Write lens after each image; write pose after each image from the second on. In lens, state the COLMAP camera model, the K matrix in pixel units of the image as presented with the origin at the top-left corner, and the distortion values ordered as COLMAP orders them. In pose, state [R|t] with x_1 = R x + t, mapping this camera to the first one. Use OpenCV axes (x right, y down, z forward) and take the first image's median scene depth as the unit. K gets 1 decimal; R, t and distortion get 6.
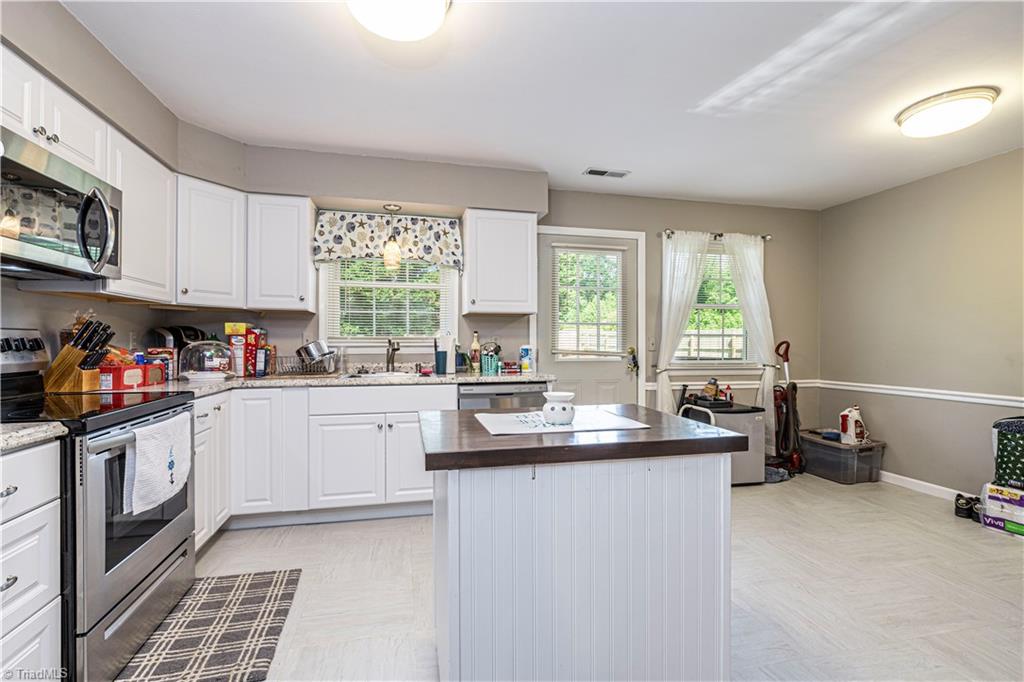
lens RADIAL K [[443.2, 0, 493.1], [0, 443.2, 343.3], [0, 0, 1]] dist [-0.001632, -0.000092]
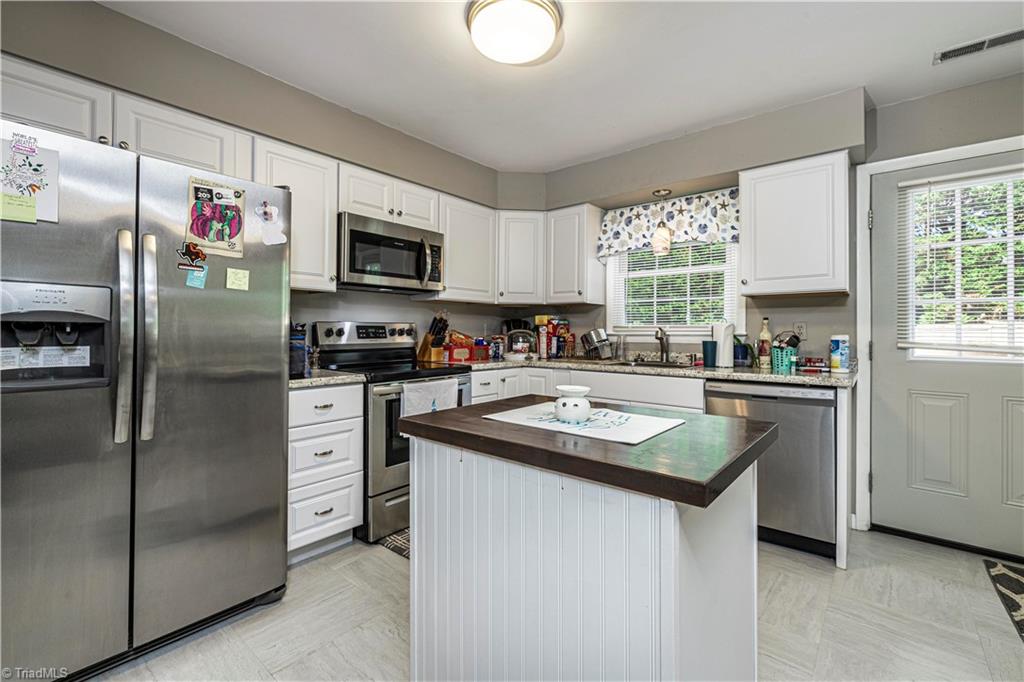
lens RADIAL K [[438.5, 0, 514.8], [0, 438.5, 326.4], [0, 0, 1]] dist [0.000320, 0.000305]
pose [[0.618357, -0.007524, -0.785861, 0.326363], [-0.003997, 0.999911, -0.012718, 0.000851], [0.785887, 0.011005, 0.618272, 0.151535]]
